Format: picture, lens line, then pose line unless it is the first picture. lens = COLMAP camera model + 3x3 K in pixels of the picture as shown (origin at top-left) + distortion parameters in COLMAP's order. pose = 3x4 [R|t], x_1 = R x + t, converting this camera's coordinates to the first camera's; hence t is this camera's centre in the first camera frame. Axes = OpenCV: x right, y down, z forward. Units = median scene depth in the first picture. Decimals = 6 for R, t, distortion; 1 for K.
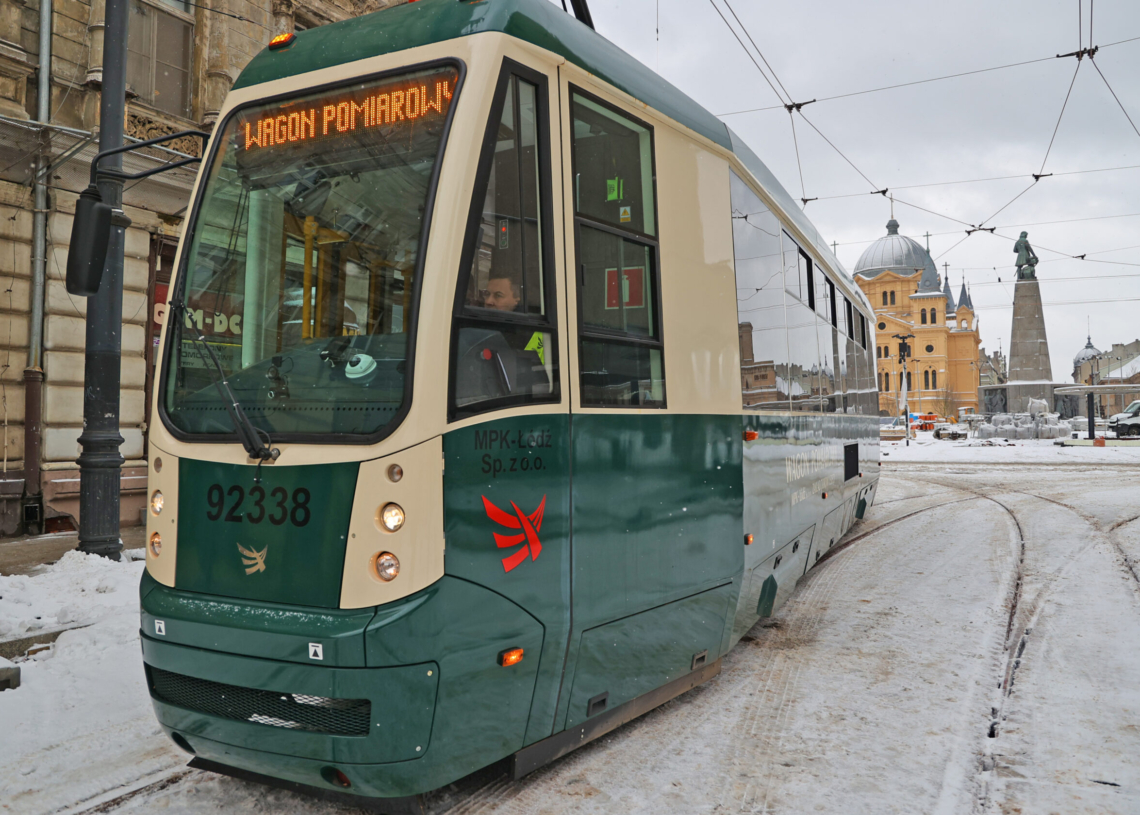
lens RADIAL K [[830.7, 0, 544.9], [0, 830.7, 408.8], [0, 0, 1]] dist [0.036428, 0.001522]
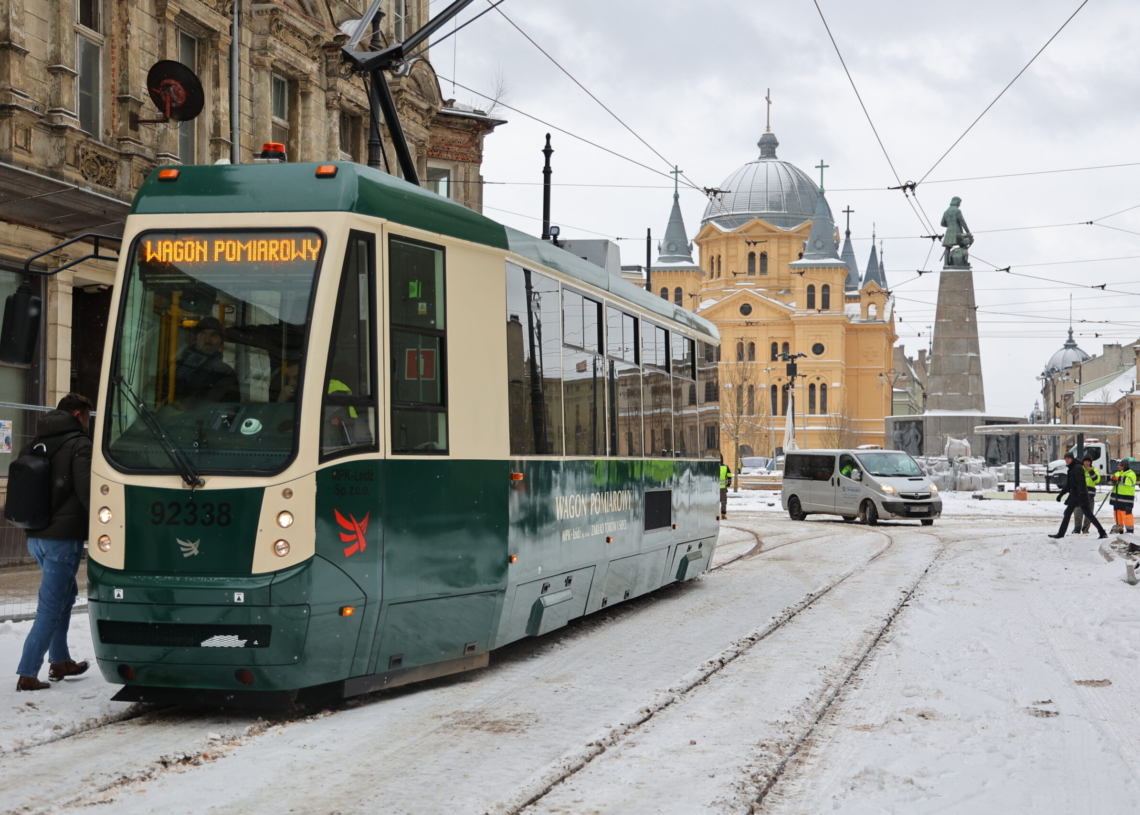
lens RADIAL K [[1862.4, 0, 554.8], [0, 1862.4, 406.5], [0, 0, 1]] dist [0.194173, 0.026966]
pose [[0.979533, 0.024152, 0.199832, -0.079884], [-0.022467, 0.999690, -0.010697, -0.013770], [-0.200028, 0.005988, 0.979772, -0.547177]]
